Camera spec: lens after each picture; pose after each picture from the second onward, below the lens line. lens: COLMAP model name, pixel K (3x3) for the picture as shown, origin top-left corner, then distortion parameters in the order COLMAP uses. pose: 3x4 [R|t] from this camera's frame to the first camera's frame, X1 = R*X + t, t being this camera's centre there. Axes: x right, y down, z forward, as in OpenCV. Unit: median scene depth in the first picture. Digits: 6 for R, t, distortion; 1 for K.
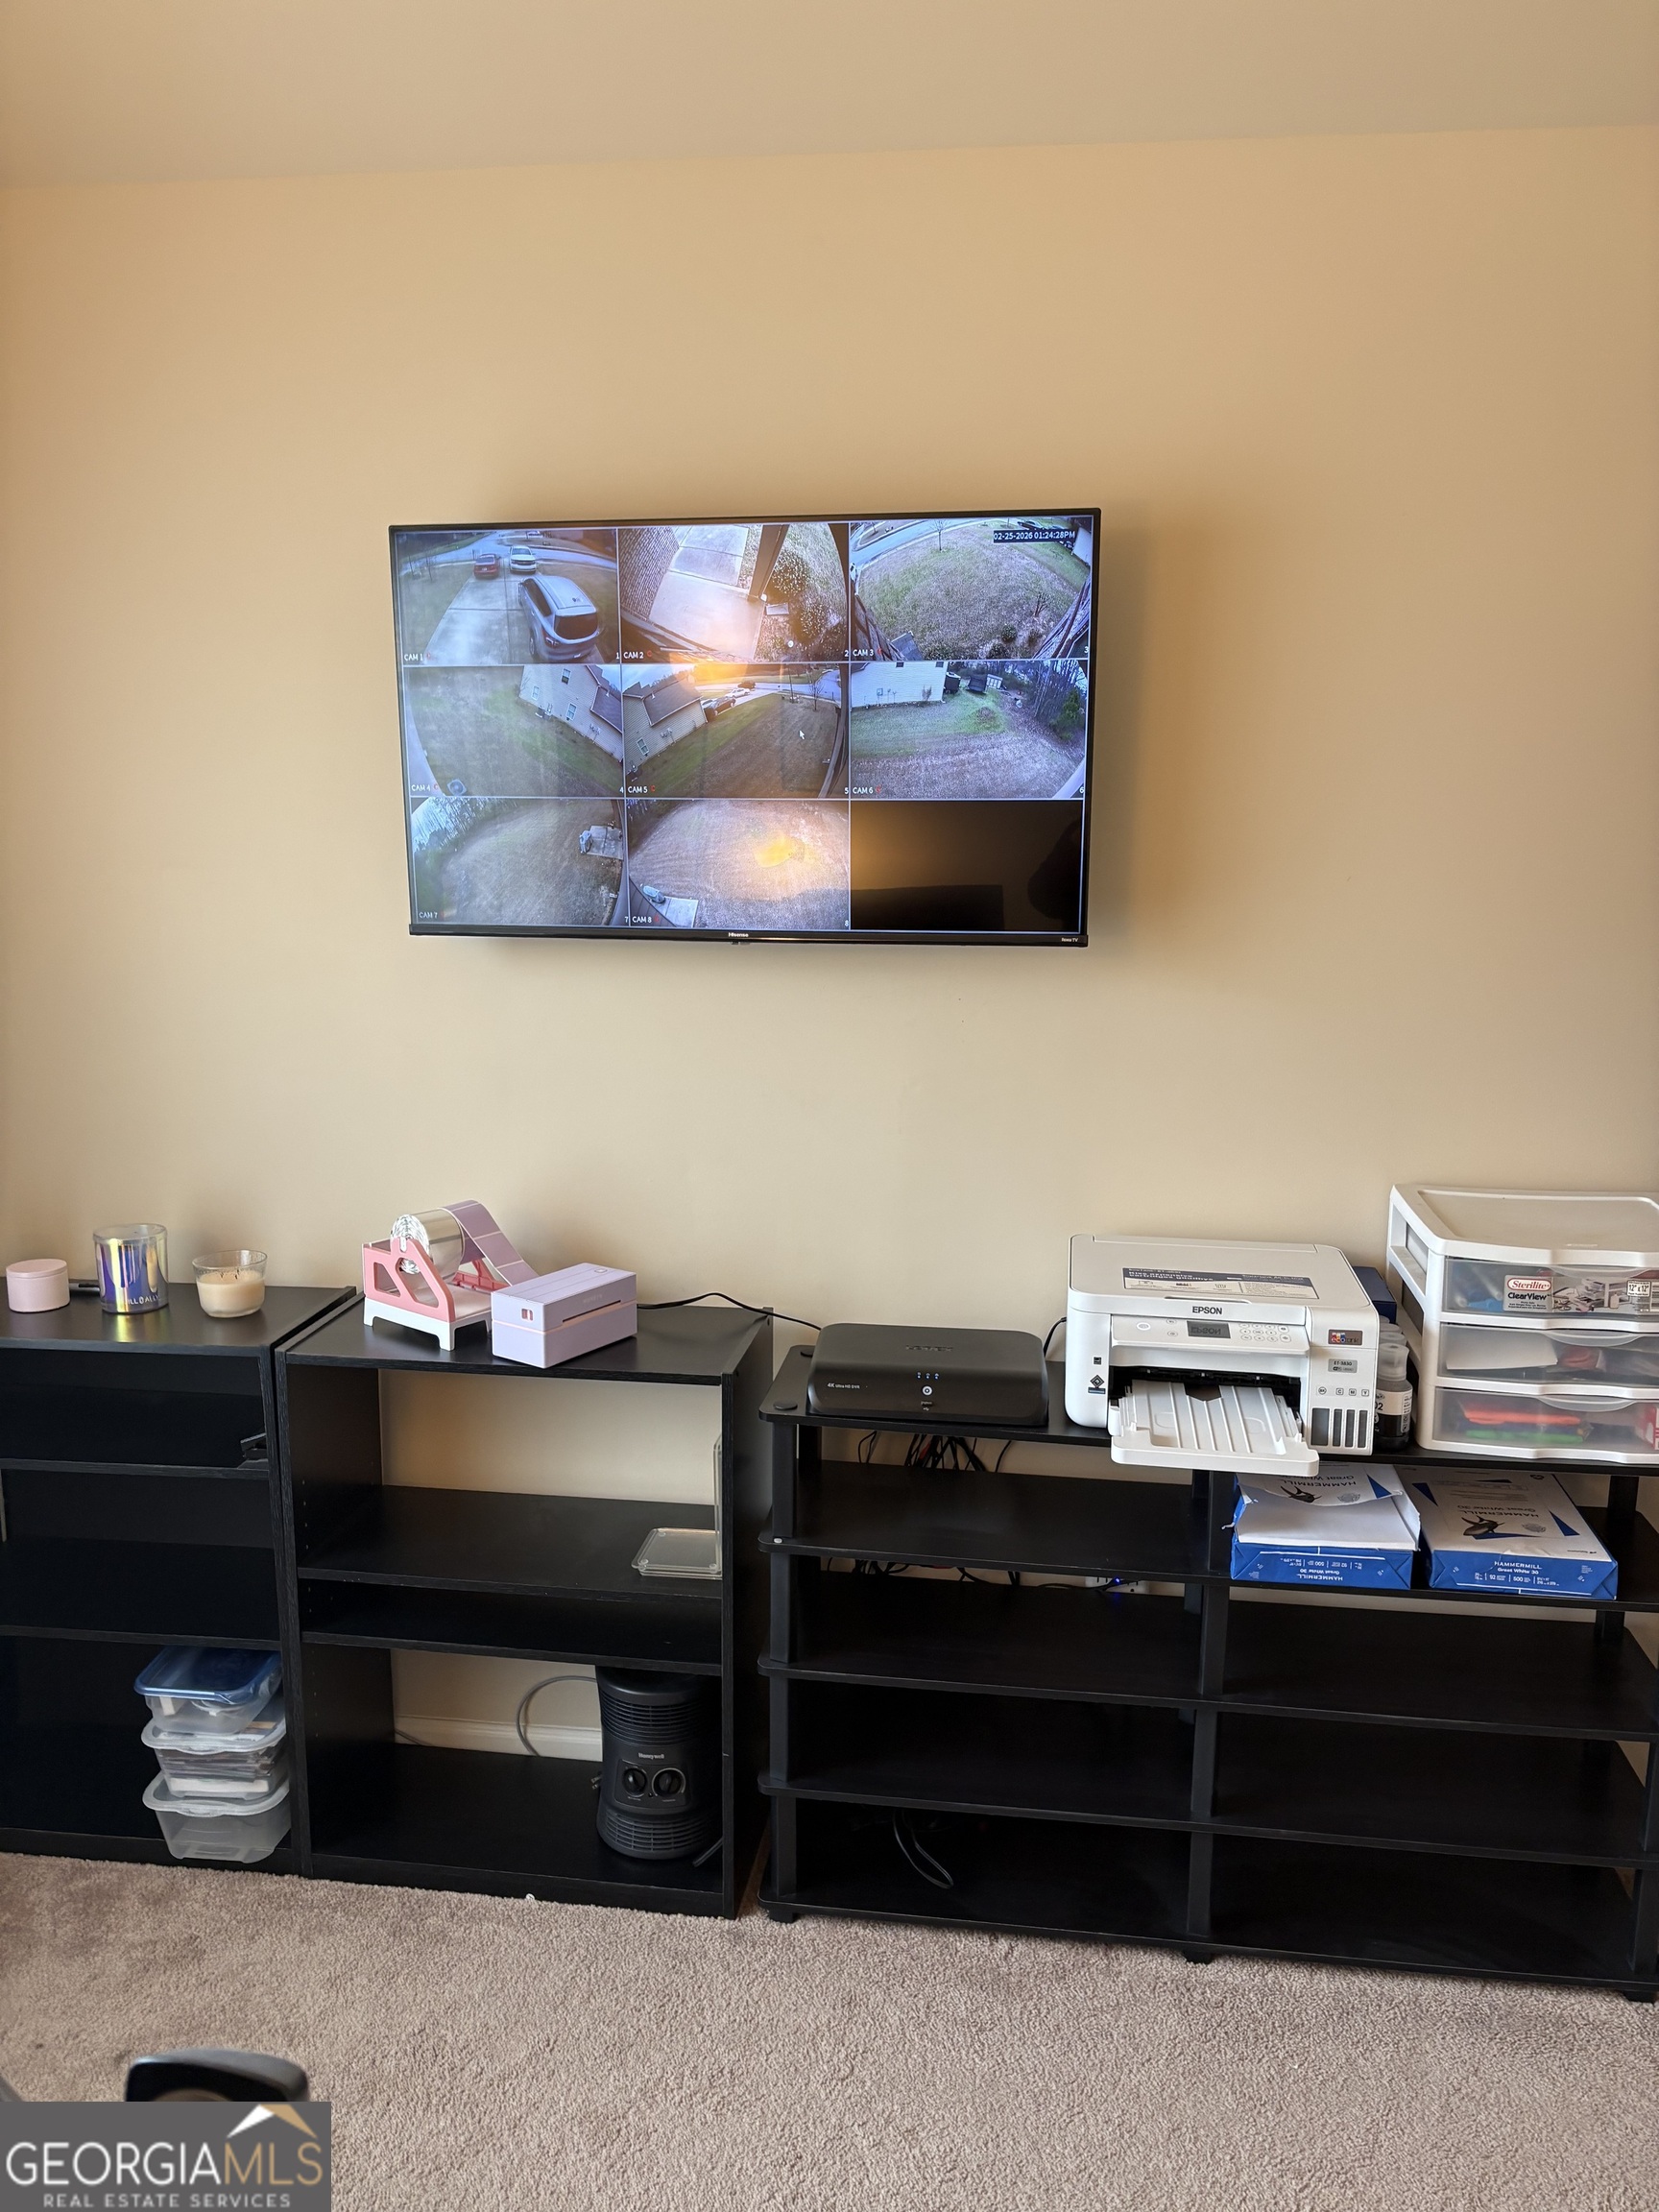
lens RADIAL K [[1678.2, 0, 856.1], [0, 1678.2, 1107.2], [0, 0, 1]] dist [0.037281, -0.038278]
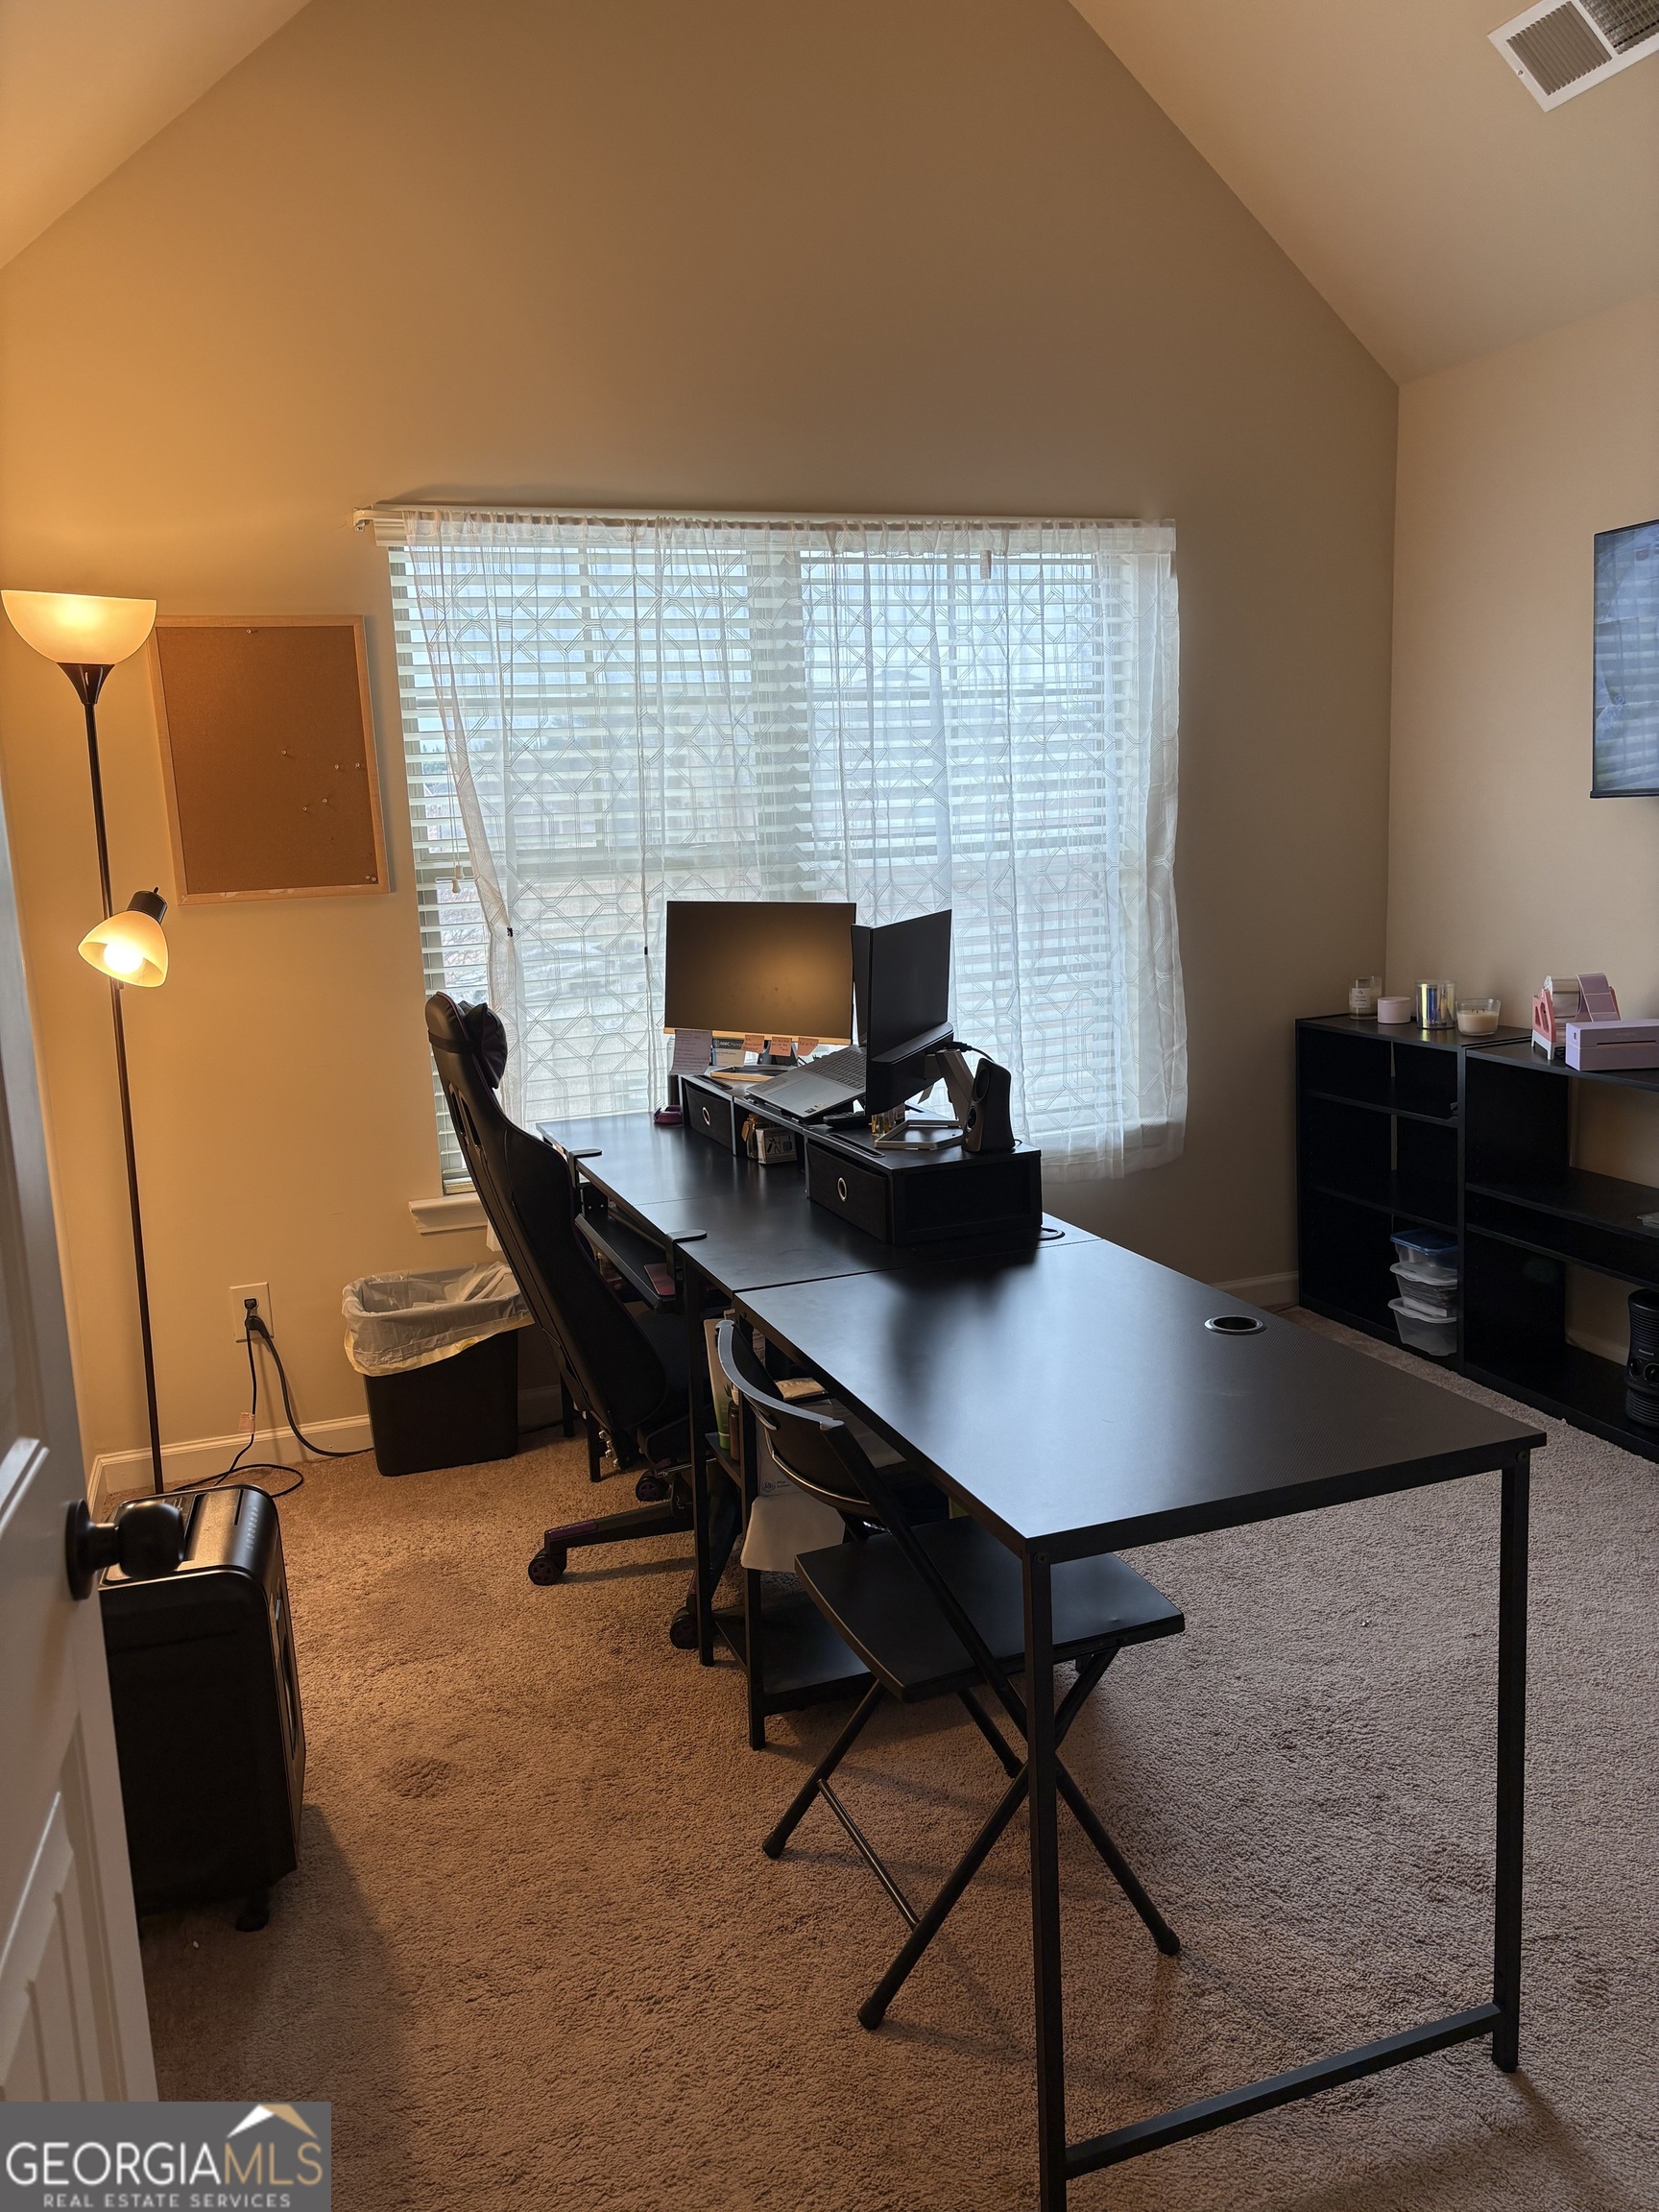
lens RADIAL K [[1678.2, 0, 856.1], [0, 1678.2, 1107.2], [0, 0, 1]] dist [0.037281, -0.038278]
pose [[0.479807, 0.135744, -0.866809, 0.793803], [-0.092634, 0.990275, 0.103803, 0.079451], [0.872470, 0.030491, 0.487716, -0.332606]]
